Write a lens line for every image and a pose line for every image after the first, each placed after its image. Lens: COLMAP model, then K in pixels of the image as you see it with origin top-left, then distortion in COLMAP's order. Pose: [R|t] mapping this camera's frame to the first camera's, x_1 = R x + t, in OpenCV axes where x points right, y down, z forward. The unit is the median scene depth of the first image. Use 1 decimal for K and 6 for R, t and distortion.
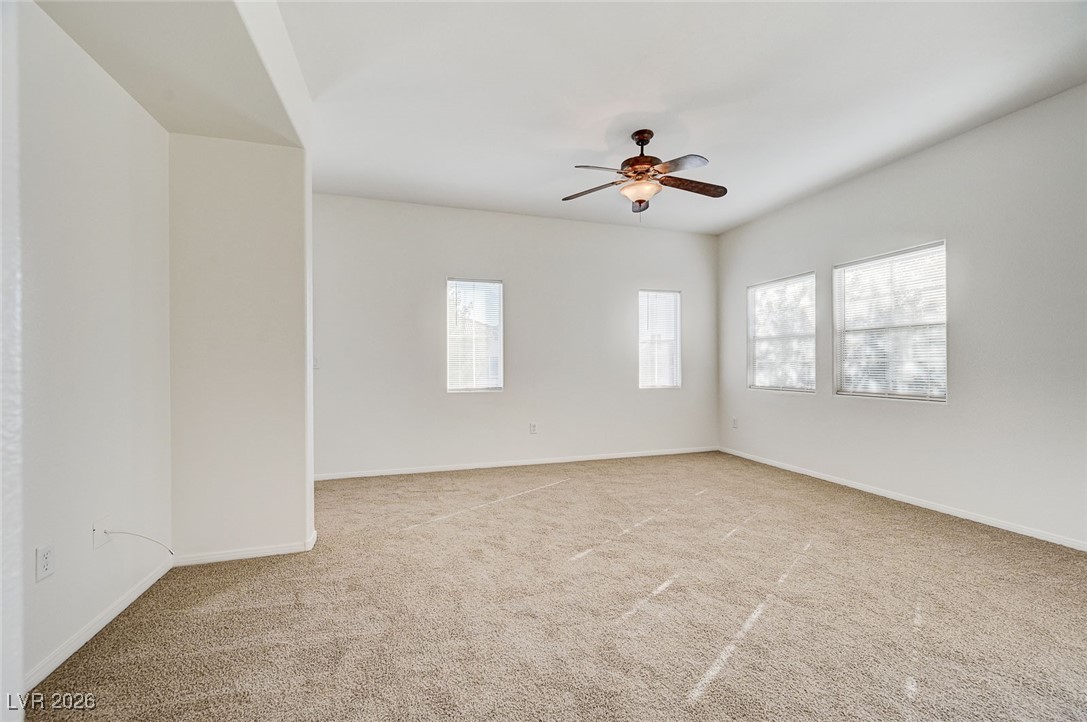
lens RADIAL K [[435.0, 0, 545.0], [0, 435.0, 365.0], [0, 0, 1]] dist [-0.000052, -0.000042]
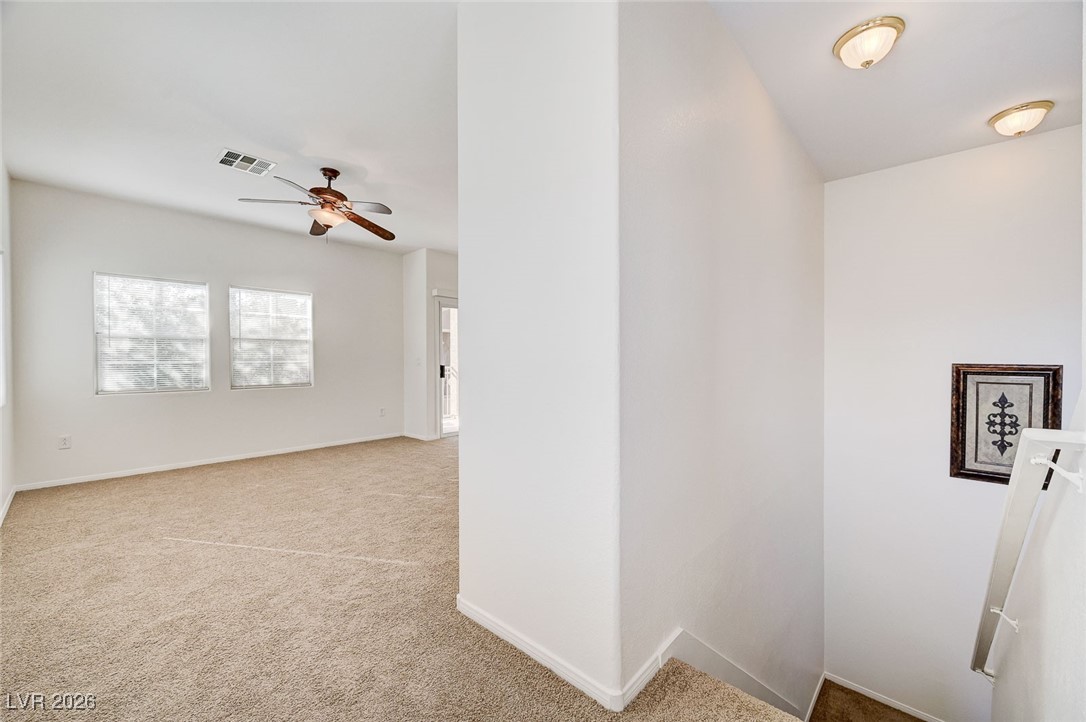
lens RADIAL K [[431.8, 0, 541.7], [0, 431.8, 368.5], [0, 0, 1]] dist [0.002087, 0.000140]
pose [[-0.507105, -0.032895, 0.861256, -0.866942], [-0.013768, 0.999453, 0.030066, -0.042020], [-0.861774, 0.003389, -0.507281, 0.892621]]
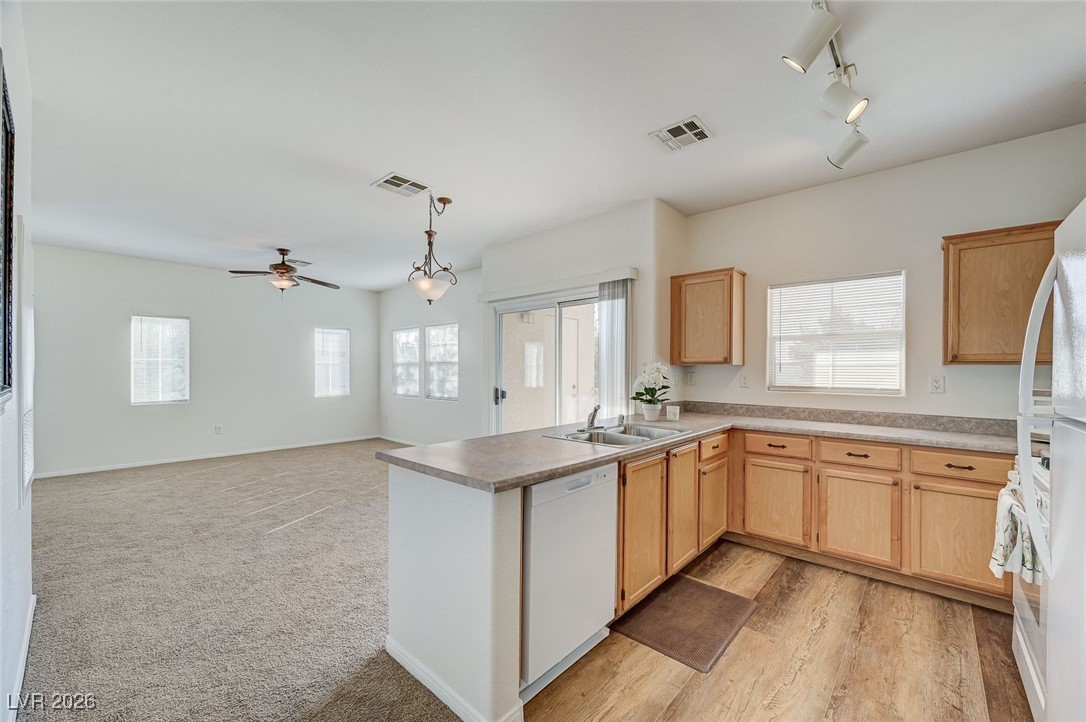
lens RADIAL K [[436.2, 0, 545.7], [0, 436.2, 370.4], [0, 0, 1]] dist [0.001708, 0.000112]
pose [[0.865917, 0.005661, 0.500156, 0.209329], [-0.007467, 0.999971, 0.001609, -0.055530], [-0.500133, -0.005128, 0.865934, -0.800674]]
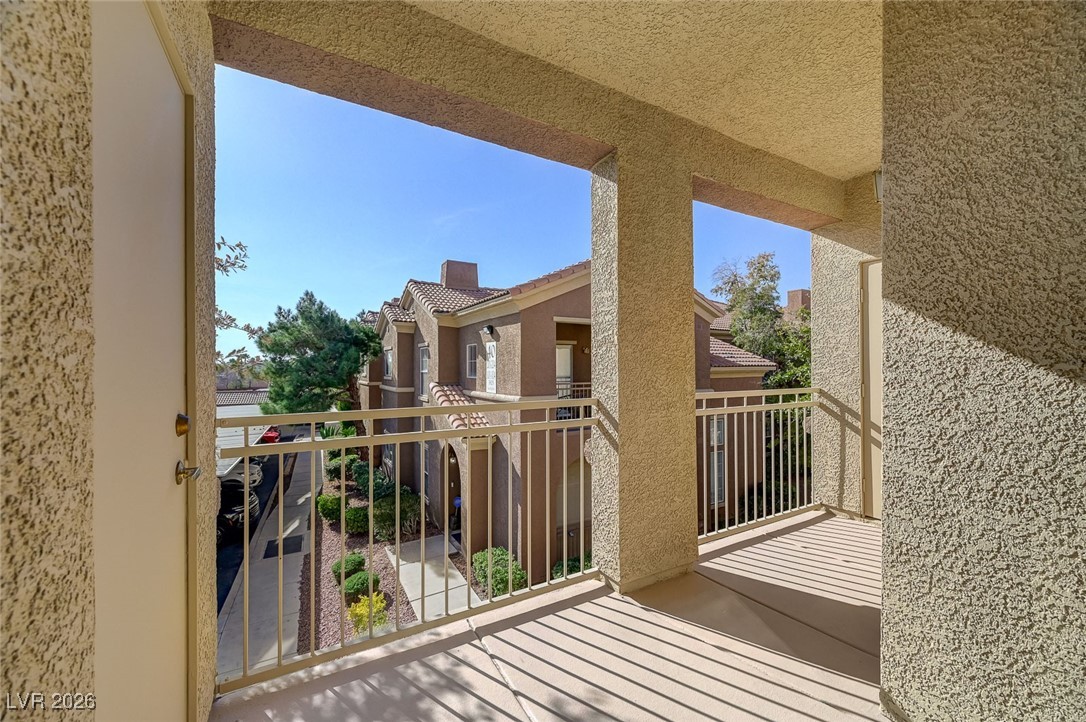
lens RADIAL K [[424.8, 0, 546.7], [0, 424.8, 364.3], [0, 0, 1]] dist [0.002733, 0.000302]
pose [[-0.217974, 0.004161, 0.975946, 0.776731], [0.002107, 0.999991, -0.003793, -0.030744], [-0.975952, 0.001229, -0.217981, 0.341494]]
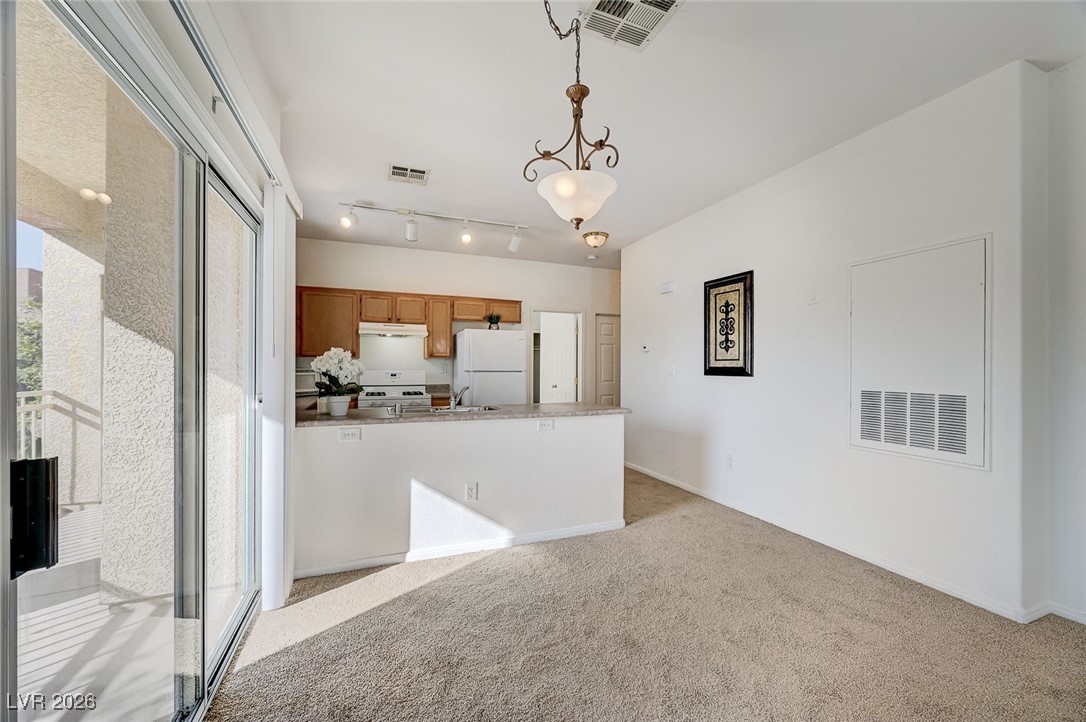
lens RADIAL K [[427.4, 0, 542.1], [0, 427.4, 367.1], [0, 0, 1]] dist [-0.000779, -0.000109]
pose [[-0.997699, -0.003806, -0.067693, 0.524567], [-0.003873, 0.999992, 0.000862, -0.036806], [0.067689, 0.001122, -0.997706, 0.586305]]
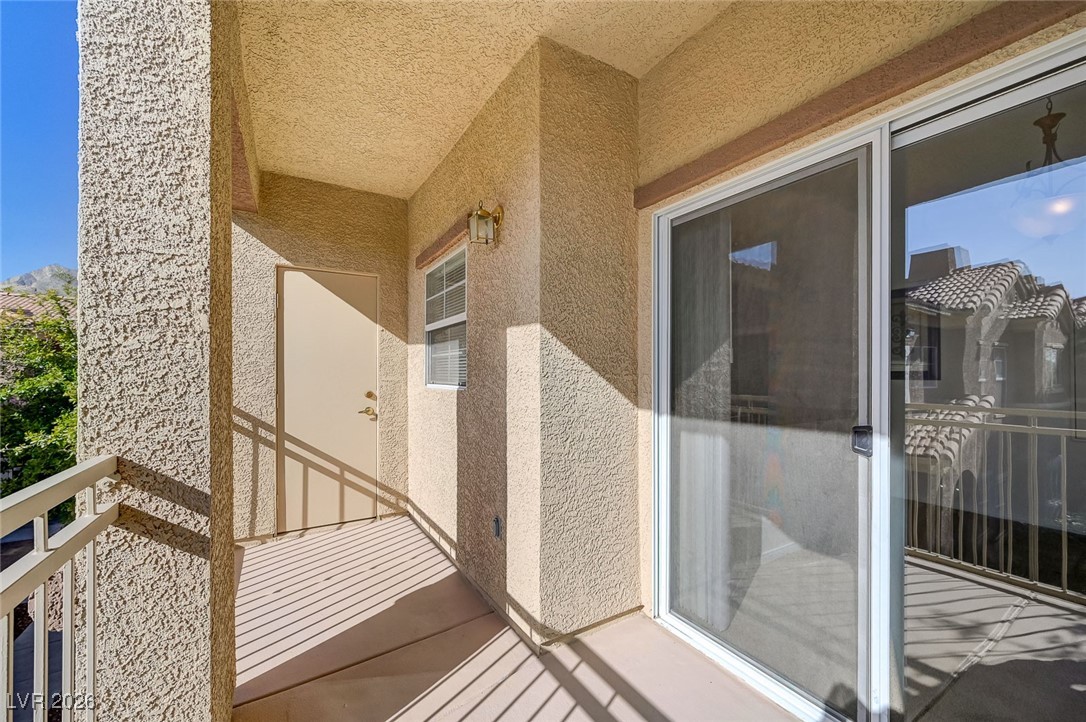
lens RADIAL K [[431.8, 0, 541.7], [0, 431.8, 368.5], [0, 0, 1]] dist [0.002087, 0.000140]
pose [[-0.972206, -0.002348, -0.234116, 1.228131], [0.000192, 0.999941, -0.010829, -0.033257], [0.234127, -0.010573, -0.972148, 0.464460]]
